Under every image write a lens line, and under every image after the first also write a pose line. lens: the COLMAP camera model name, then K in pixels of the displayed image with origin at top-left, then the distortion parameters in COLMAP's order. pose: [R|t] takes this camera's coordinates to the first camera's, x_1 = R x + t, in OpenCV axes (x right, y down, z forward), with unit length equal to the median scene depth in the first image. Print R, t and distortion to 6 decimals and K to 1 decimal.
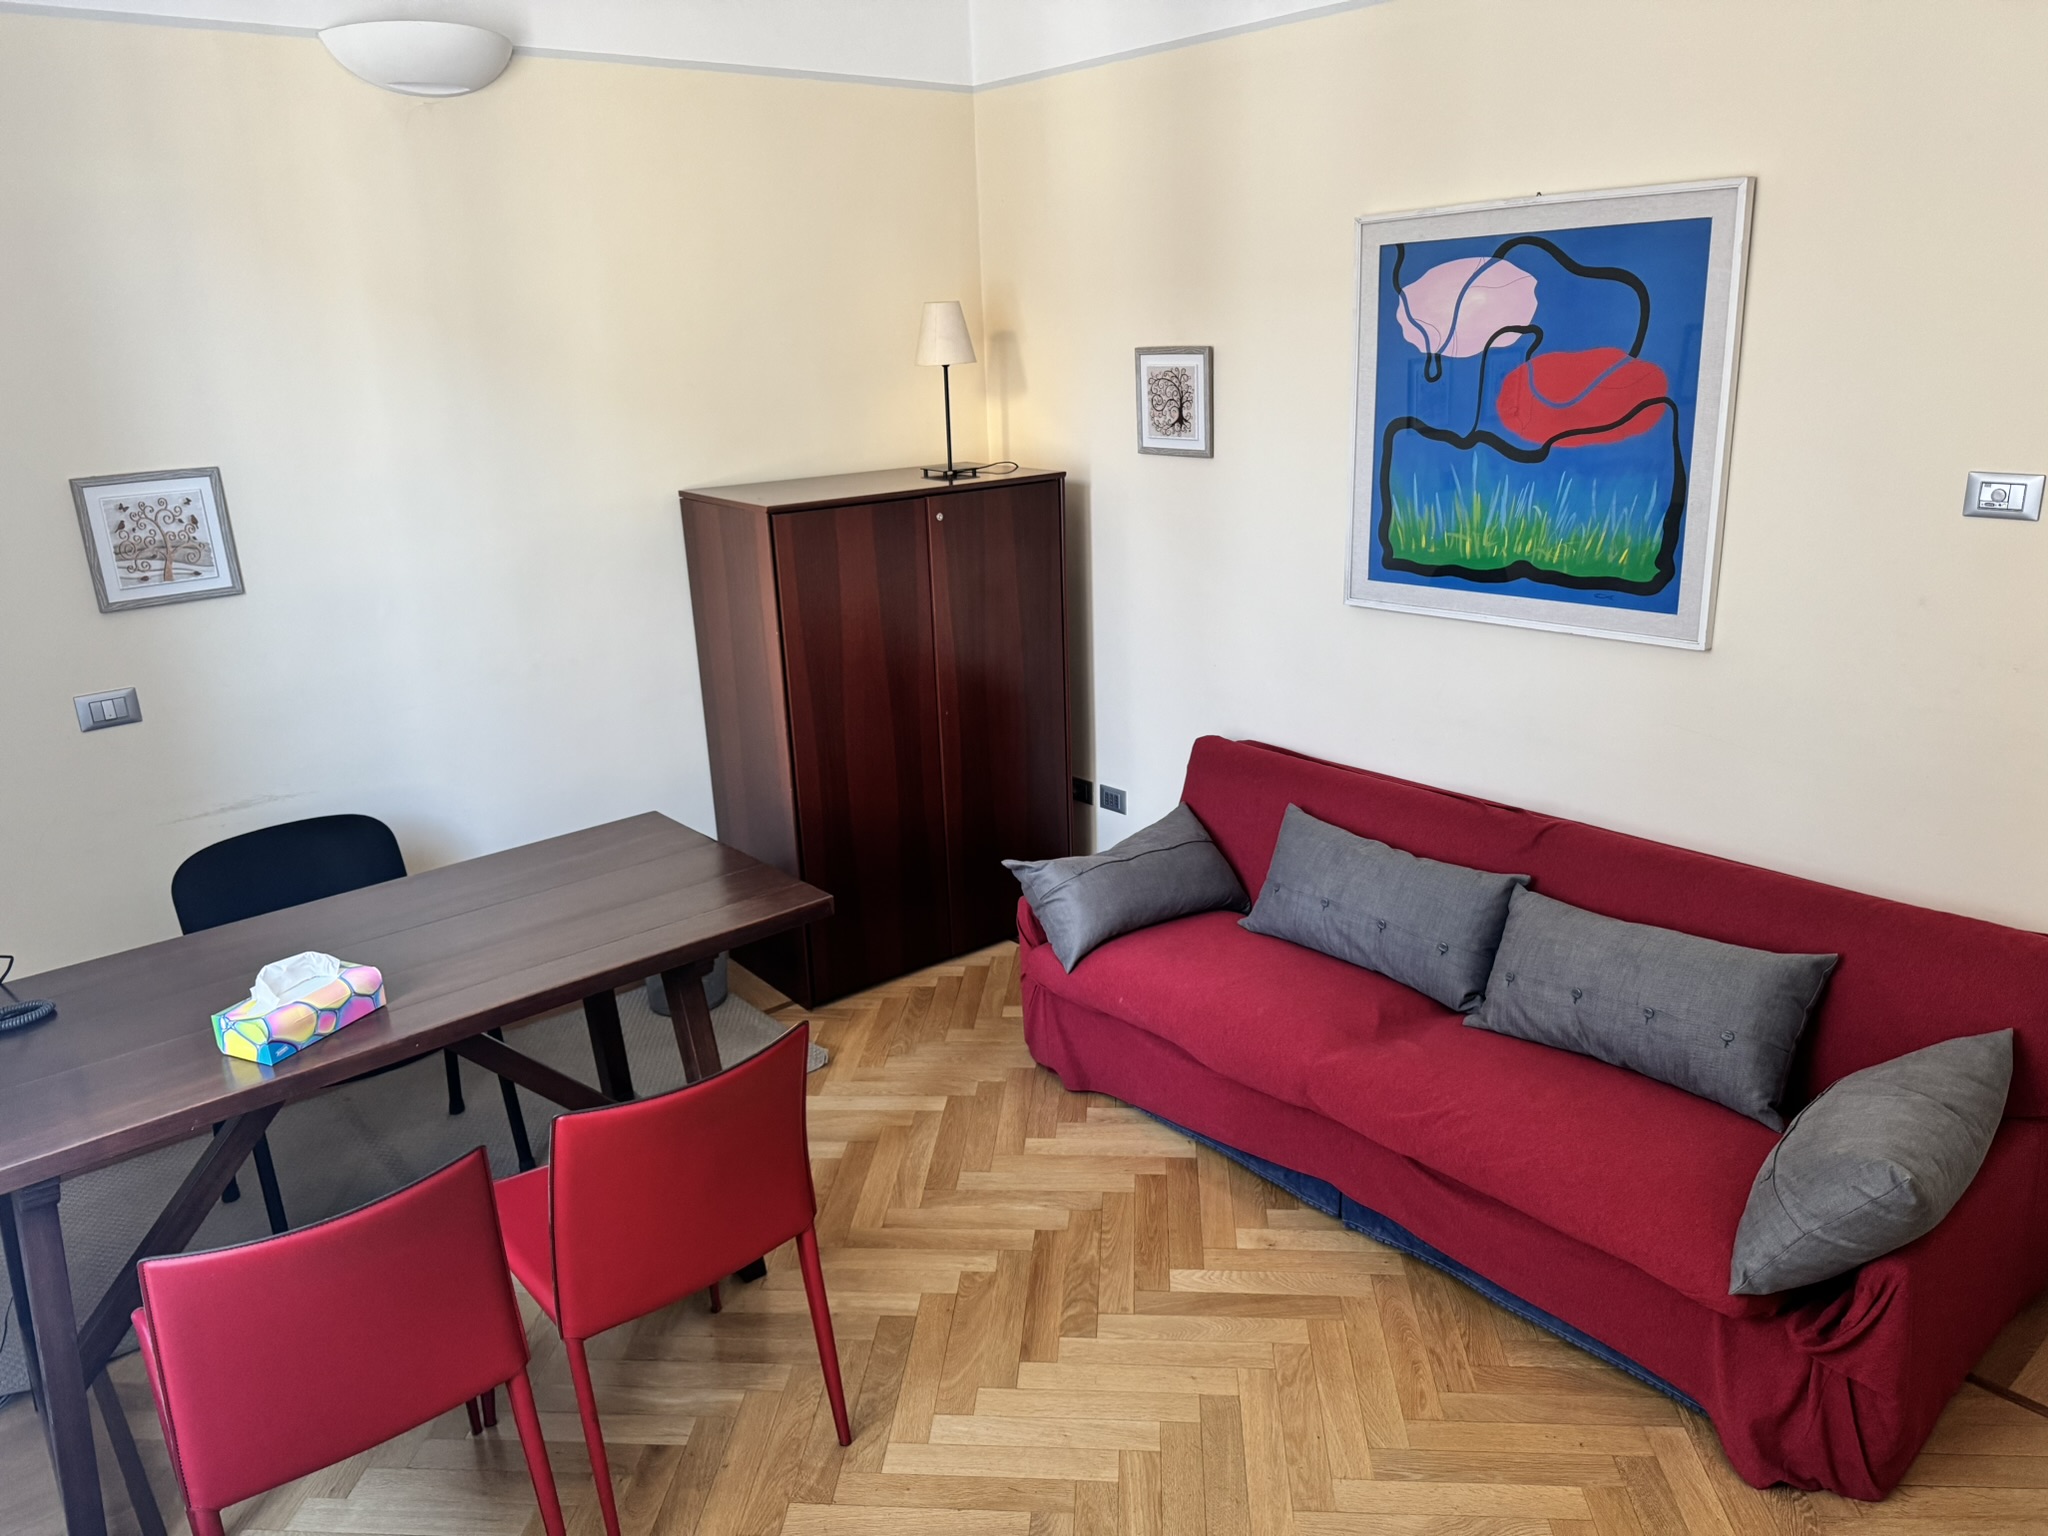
lens RADIAL K [[1463.2, 0, 1018.9], [0, 1463.2, 773.4], [0, 0, 1]] dist [0.048705, -0.045664]
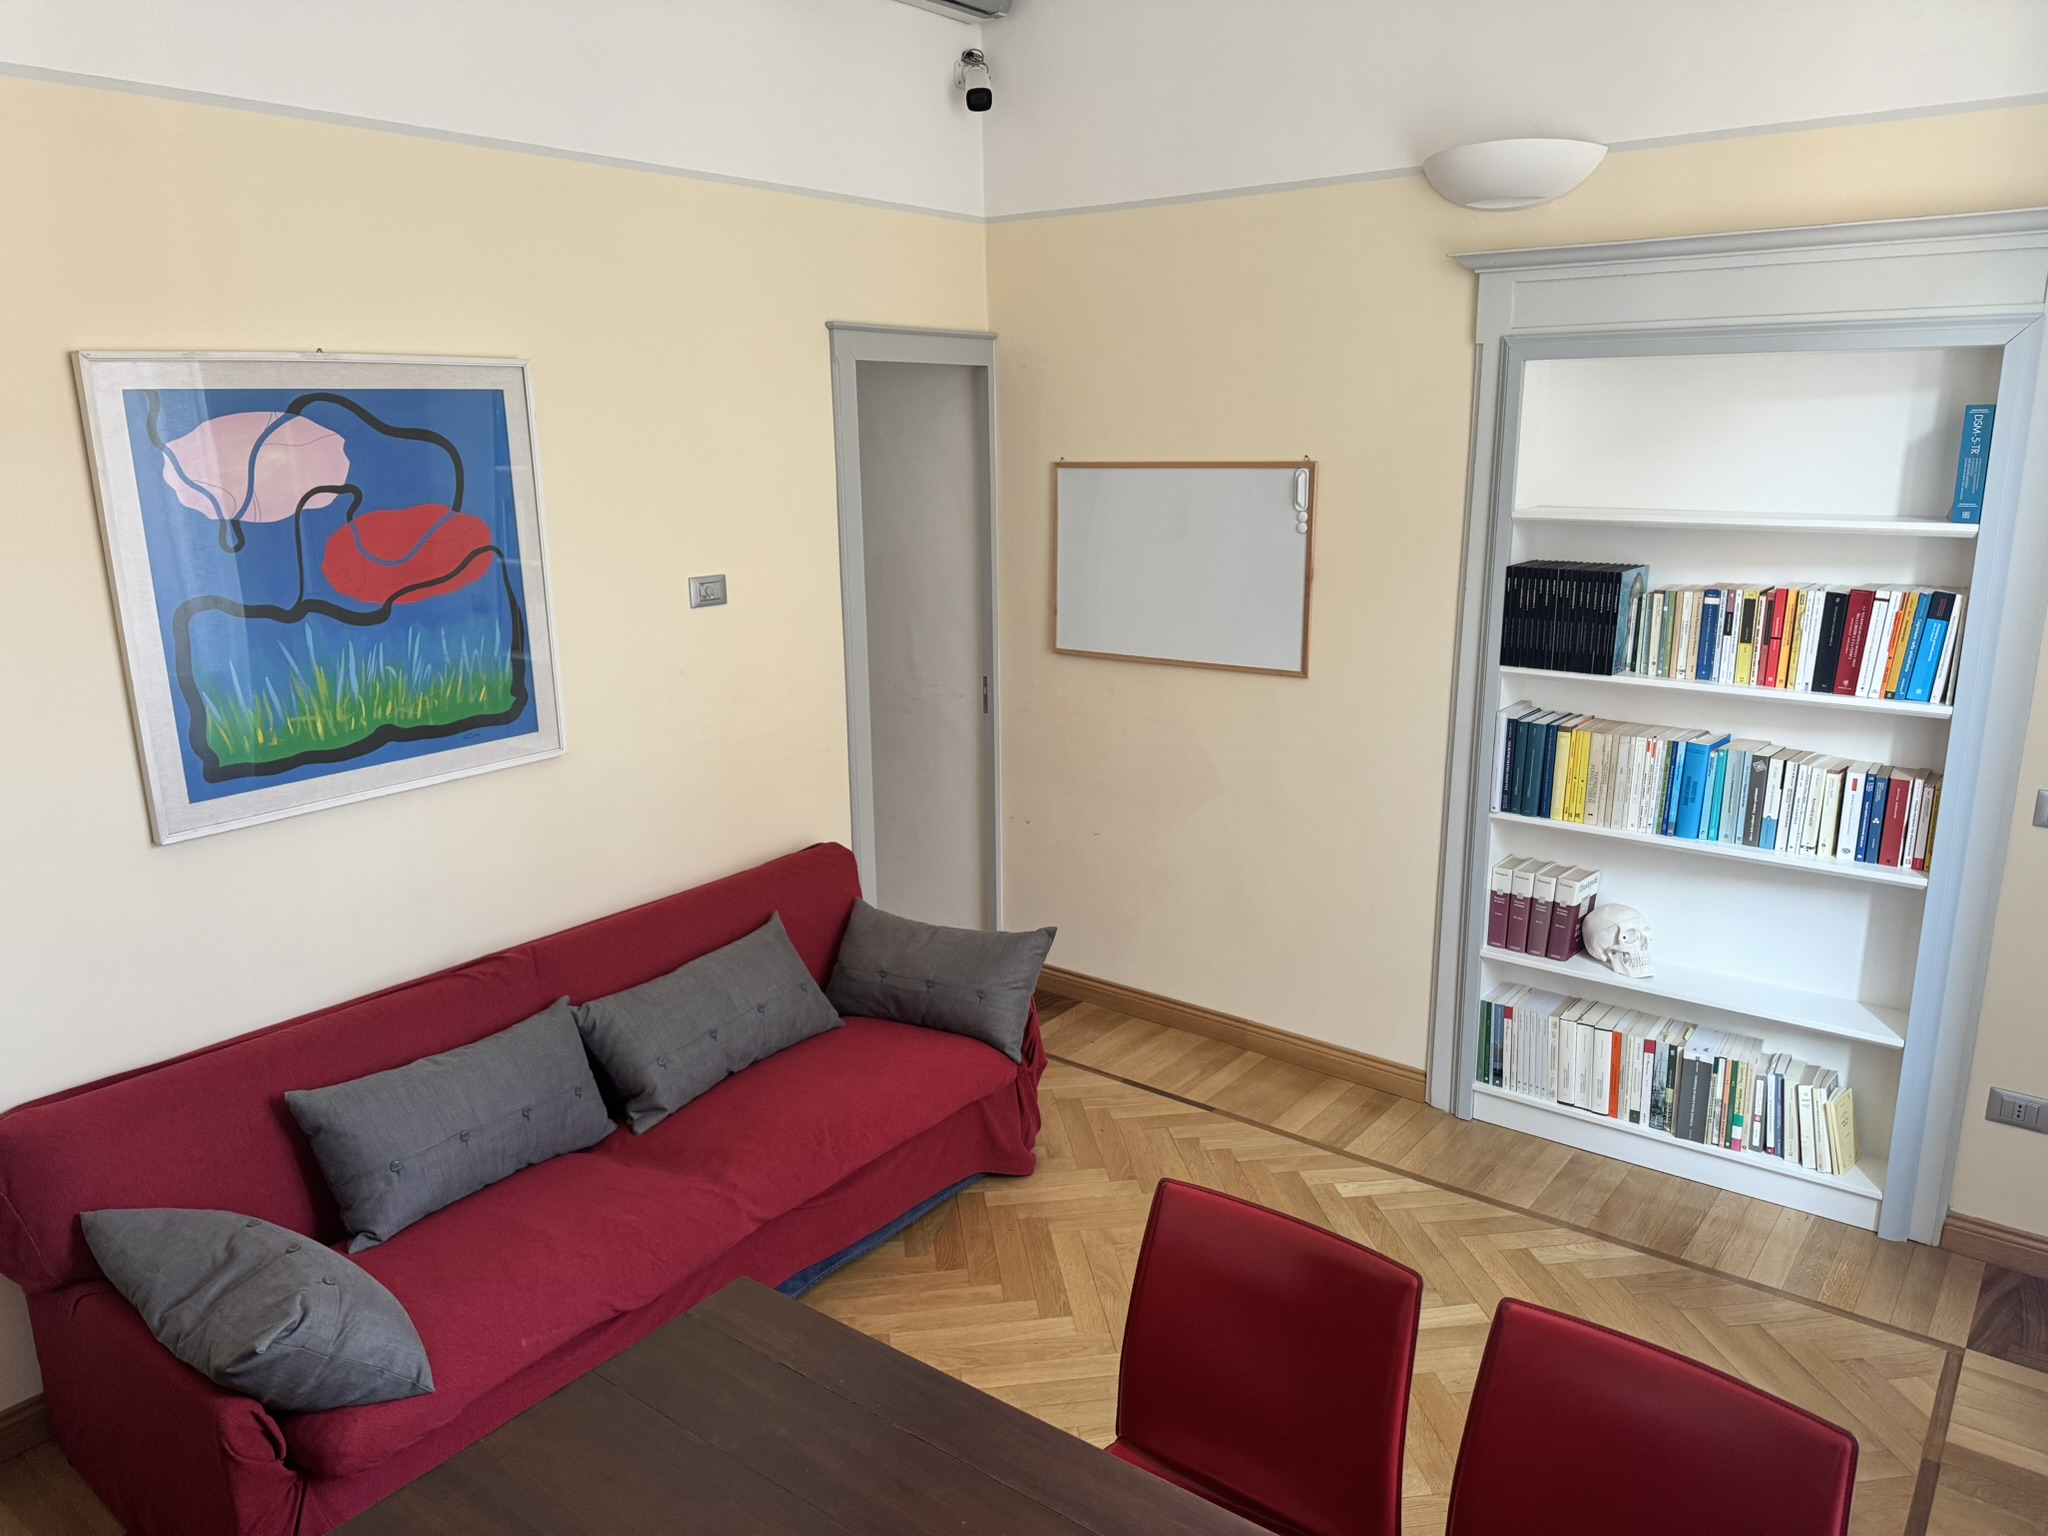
lens RADIAL K [[1463.2, 0, 1020.2], [0, 1463.2, 774.5], [0, 0, 1]] dist [0.048705, -0.045664]
pose [[-0.216190, -0.185038, 0.958657, -0.682139], [0.316764, 0.915472, 0.248137, -0.226762], [-0.923538, 0.357313, -0.139302, 0.782488]]
